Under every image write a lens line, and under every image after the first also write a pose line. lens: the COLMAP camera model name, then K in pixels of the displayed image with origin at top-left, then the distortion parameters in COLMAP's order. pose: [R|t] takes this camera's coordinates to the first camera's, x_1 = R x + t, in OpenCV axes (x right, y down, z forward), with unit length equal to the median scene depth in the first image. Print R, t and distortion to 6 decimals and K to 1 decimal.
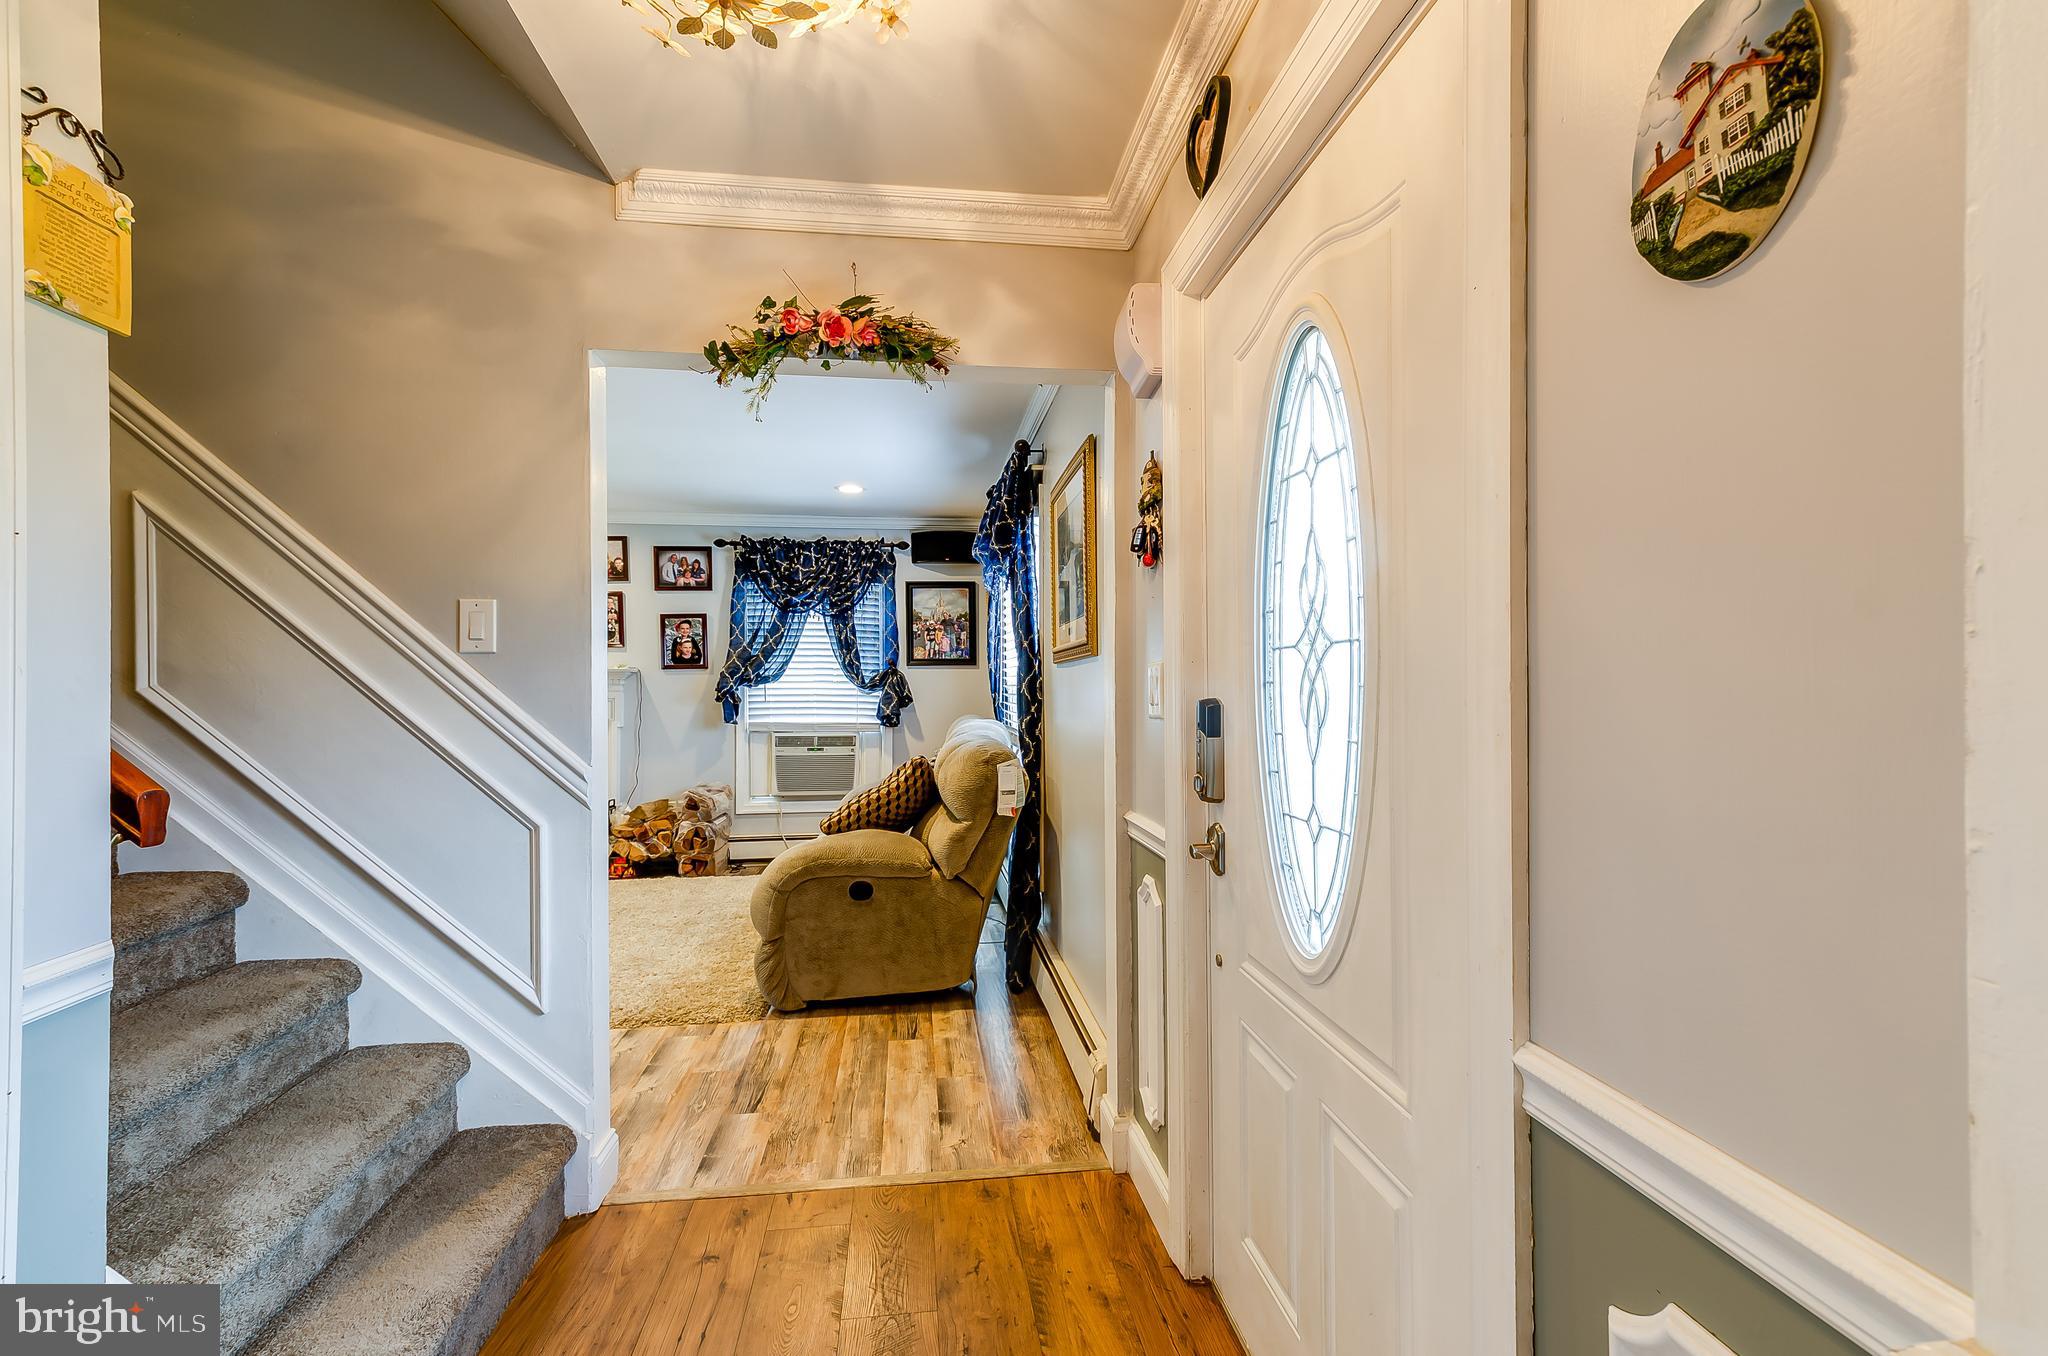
lens RADIAL K [[893.9, 0, 1033.4], [0, 893.9, 679.2], [0, 0, 1]] dist [0.014182, -0.001168]
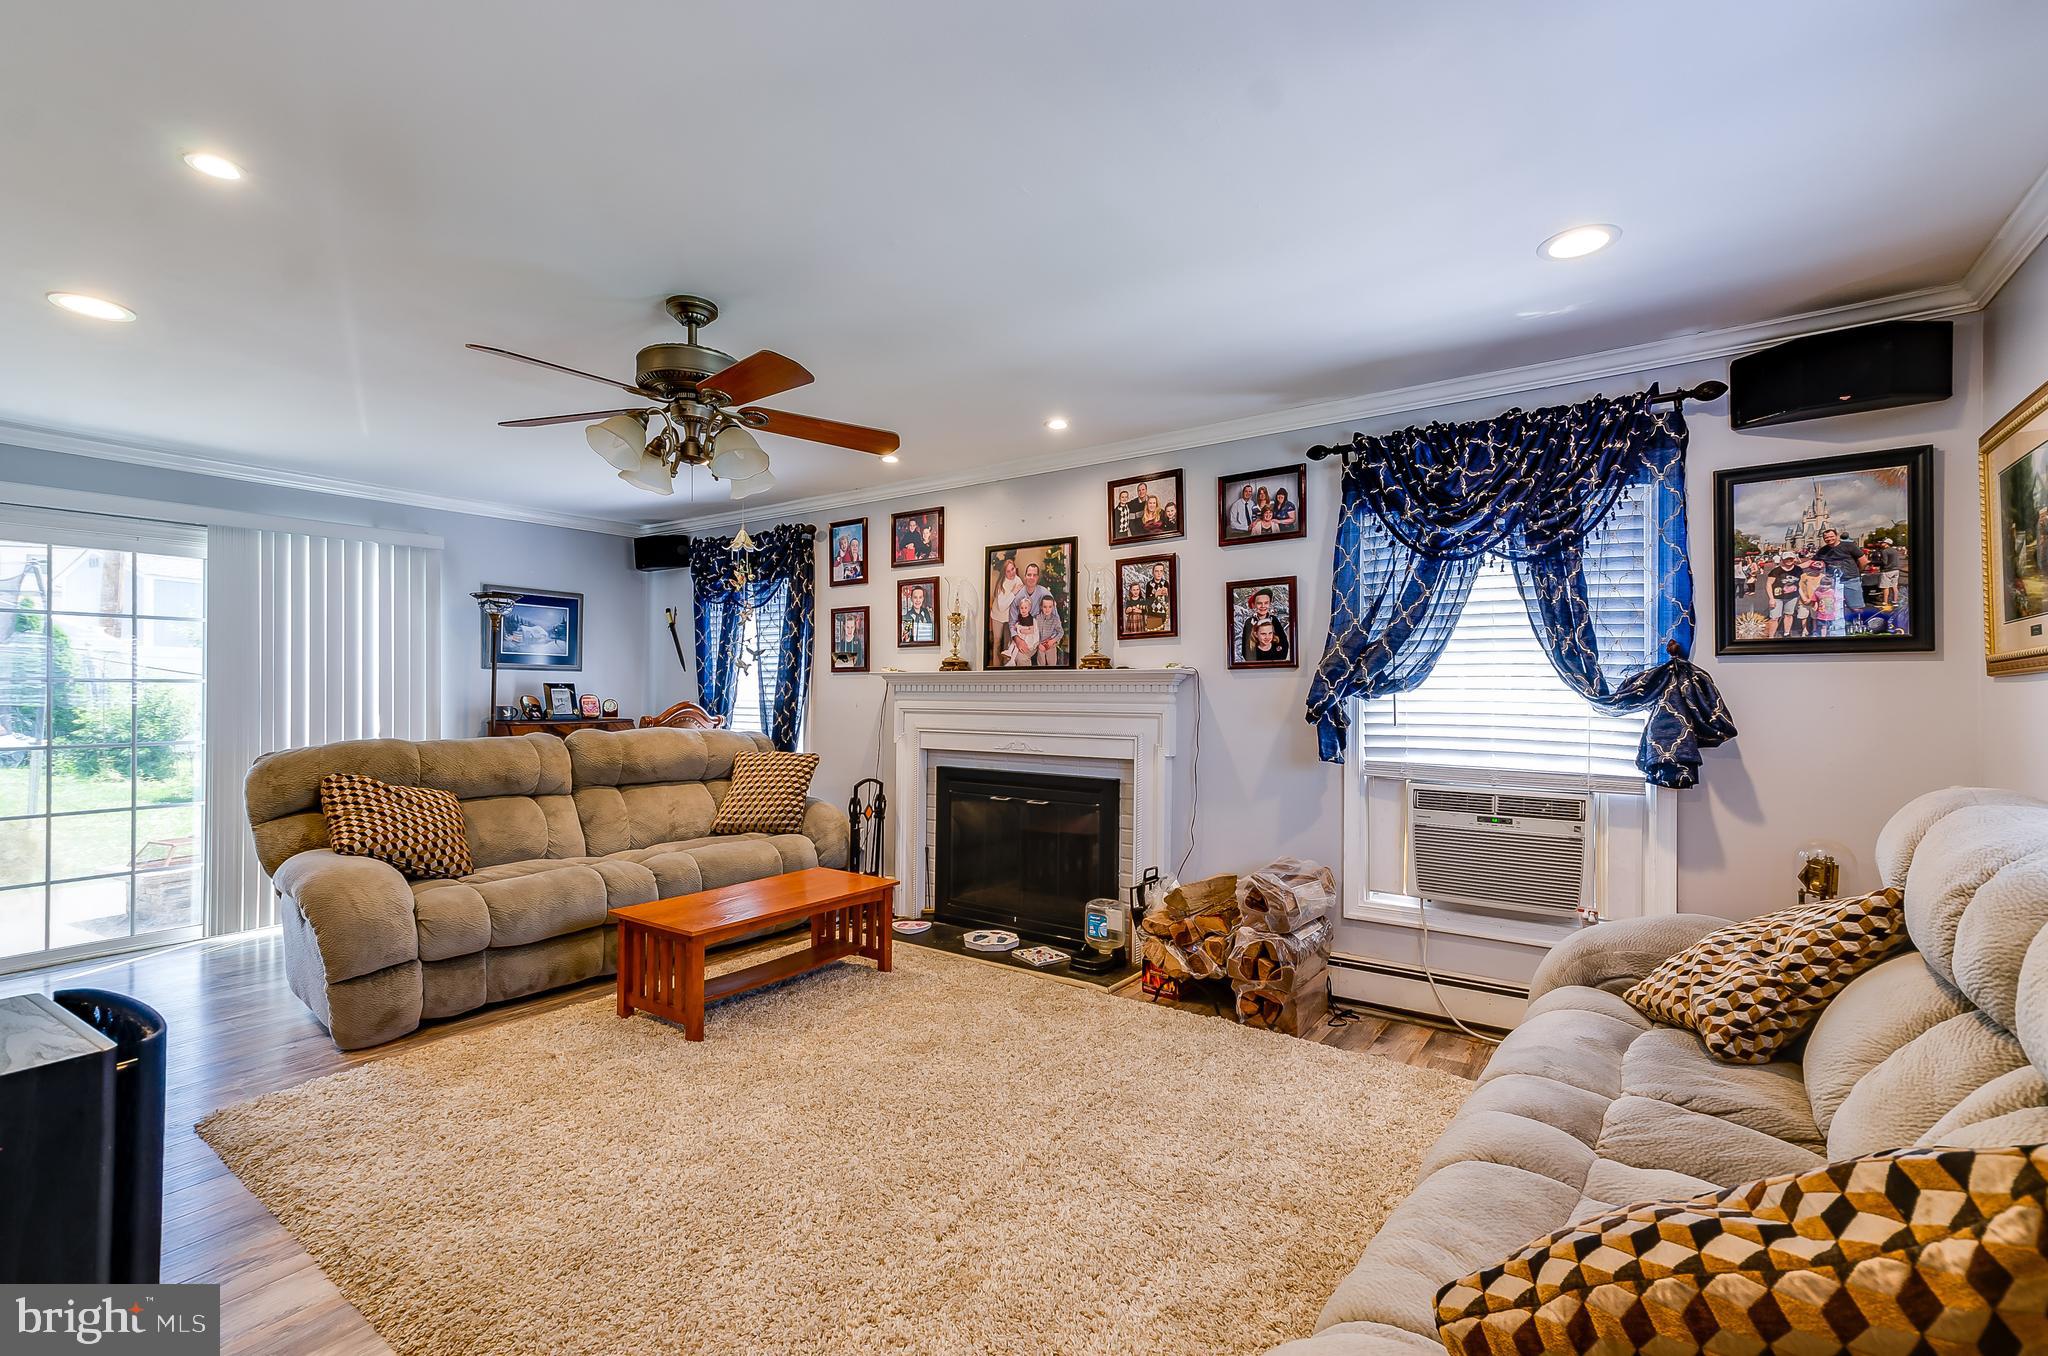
lens RADIAL K [[893.9, 0, 1018.2], [0, 893.9, 691.4], [0, 0, 1]] dist [0.014182, -0.001168]
pose [[0.732118, 0.003641, -0.681168, -0.091777], [-0.003275, 0.999993, 0.001824, 0.003886], [0.681170, 0.000896, 0.732125, 0.432655]]
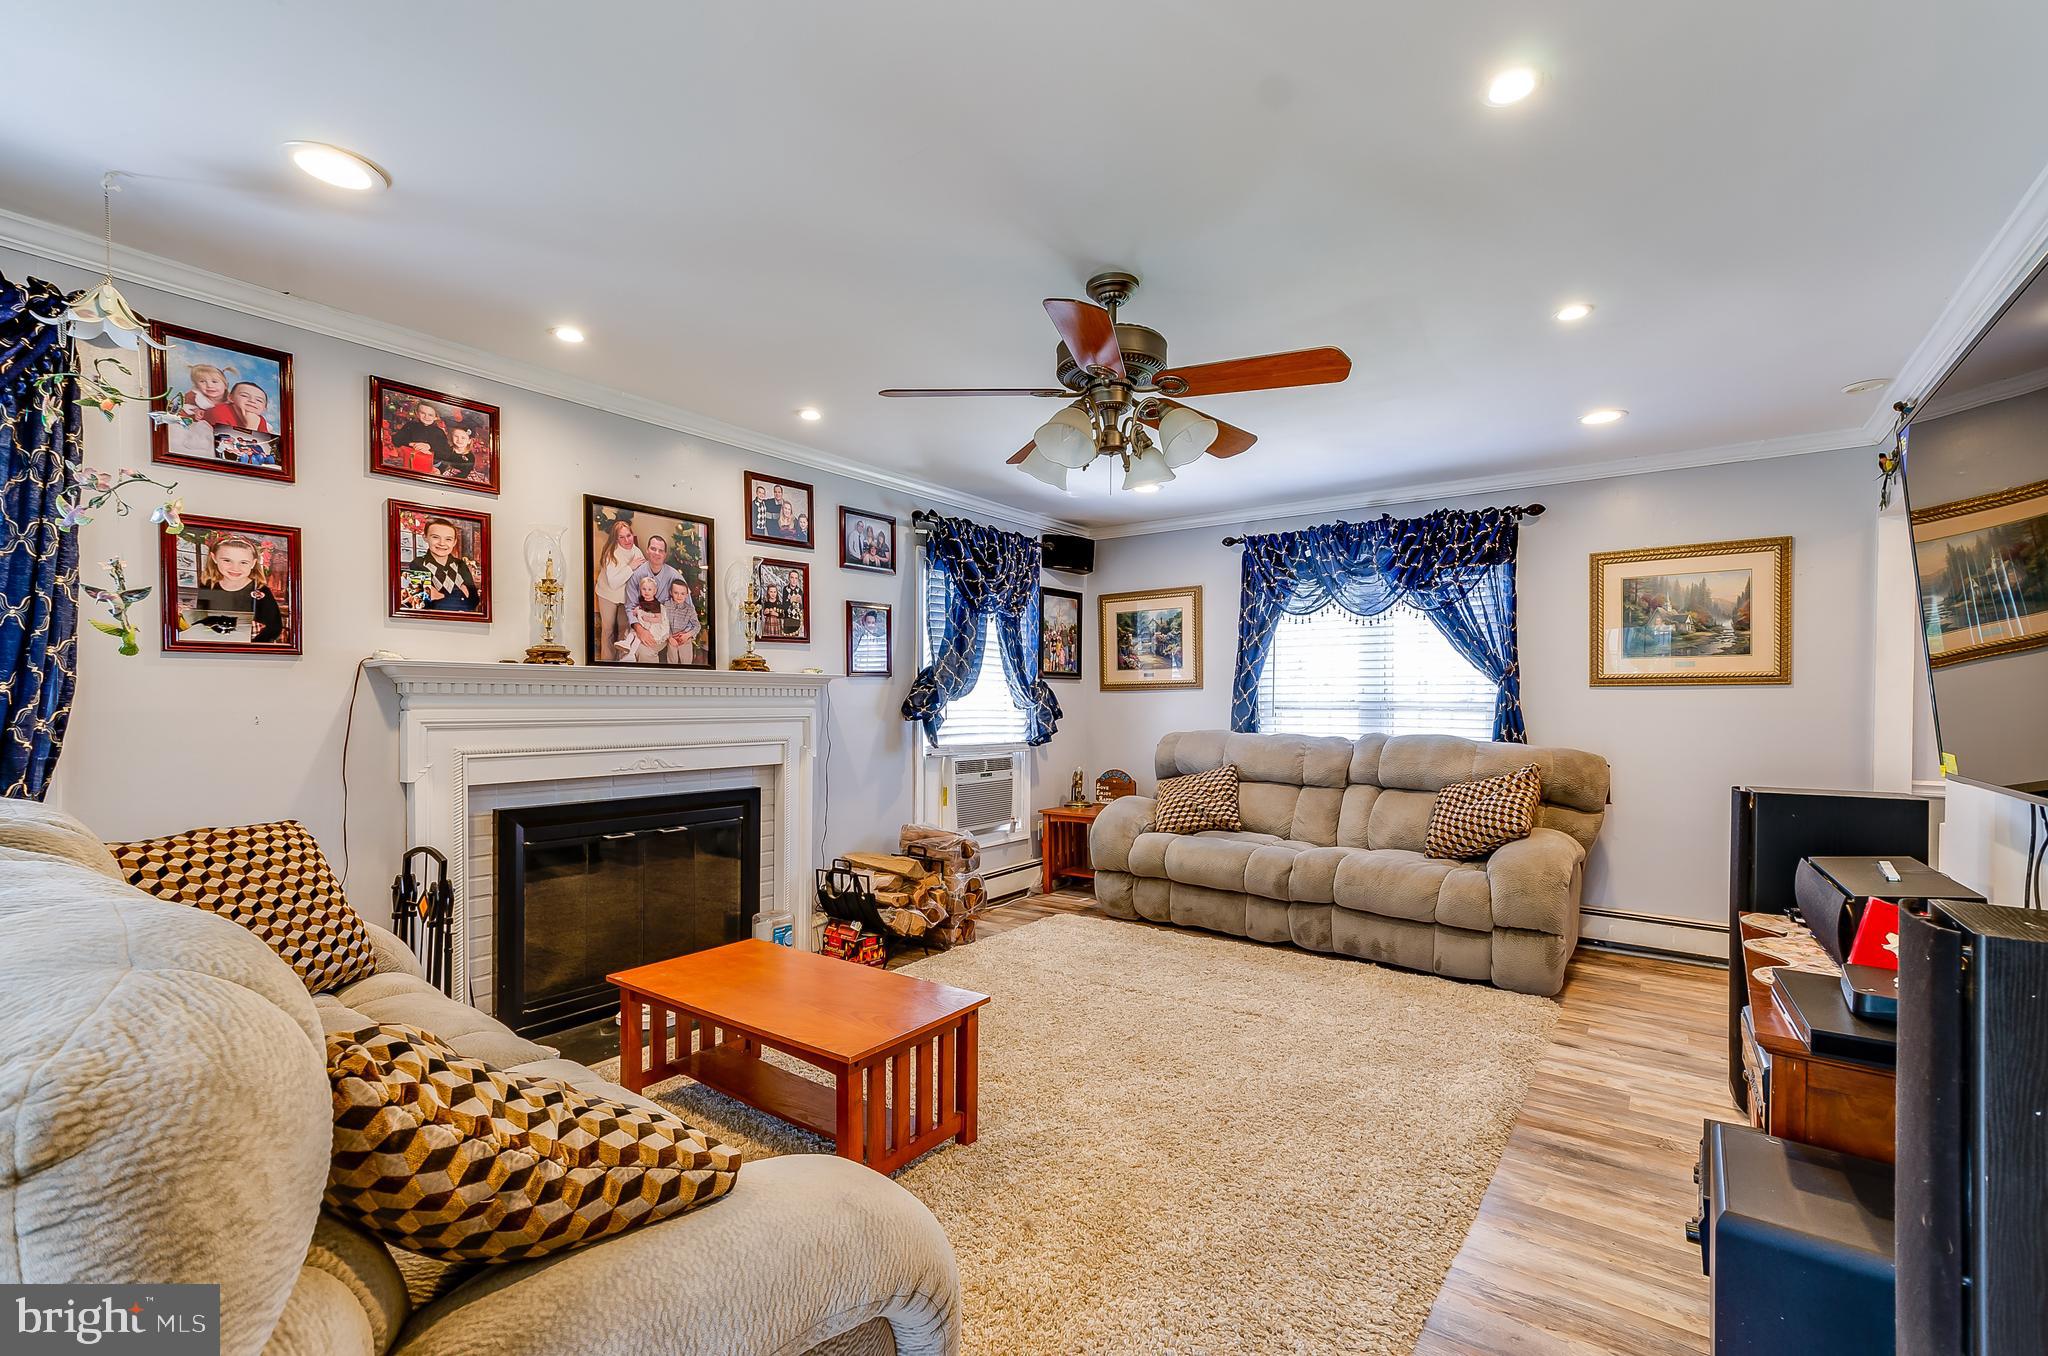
lens RADIAL K [[893.9, 0, 1041.7], [0, 893.9, 701.5], [0, 0, 1]] dist [0.014182, -0.001168]
pose [[0.681697, 0.003778, 0.731625, -0.834452], [-0.012549, 0.999900, 0.006529, 0.002751], [-0.731527, -0.013632, 0.681676, 0.386948]]
